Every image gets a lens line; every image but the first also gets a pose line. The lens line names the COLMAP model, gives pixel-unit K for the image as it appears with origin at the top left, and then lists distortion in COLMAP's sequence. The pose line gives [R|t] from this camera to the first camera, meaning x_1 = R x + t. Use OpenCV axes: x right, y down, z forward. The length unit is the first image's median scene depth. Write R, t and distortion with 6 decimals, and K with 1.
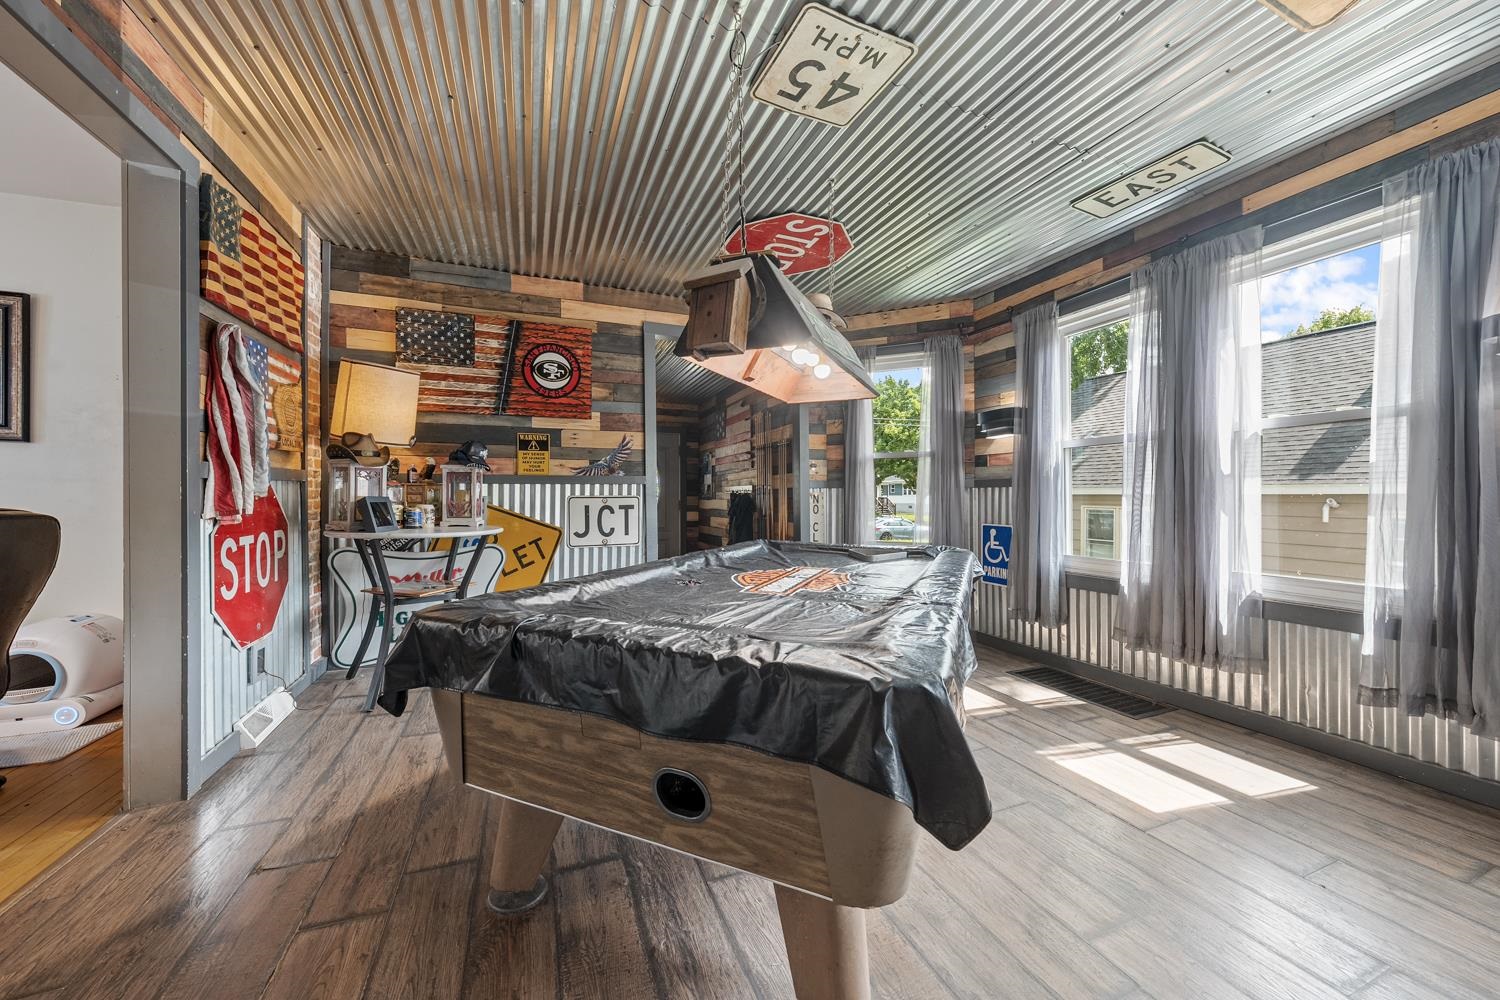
lens RADIAL K [[546.2, 0, 756.2], [0, 546.2, 491.1], [0, 0, 1]] dist [0.000406, 0.000031]
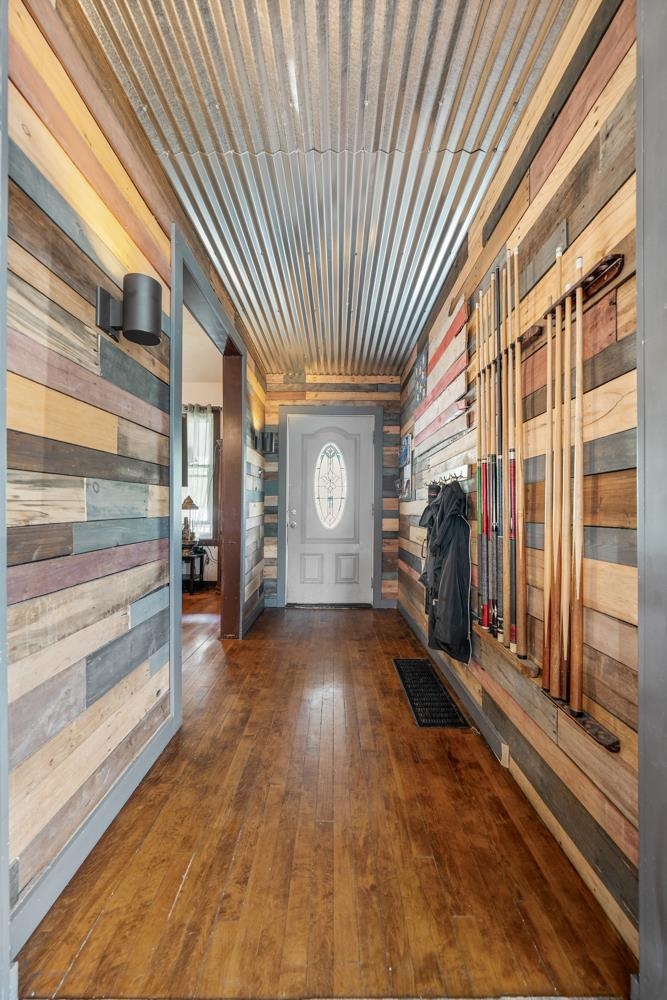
lens RADIAL K [[364.1, 0, 333.5], [0, 364.1, 500.0], [0, 0, 1]] dist [0.000406, 0.000031]
pose [[0.919566, 0.002688, -0.392925, 0.013715], [-0.007815, 0.999904, -0.011449, 0.036451], [0.392857, 0.013599, 0.919499, 0.982144]]
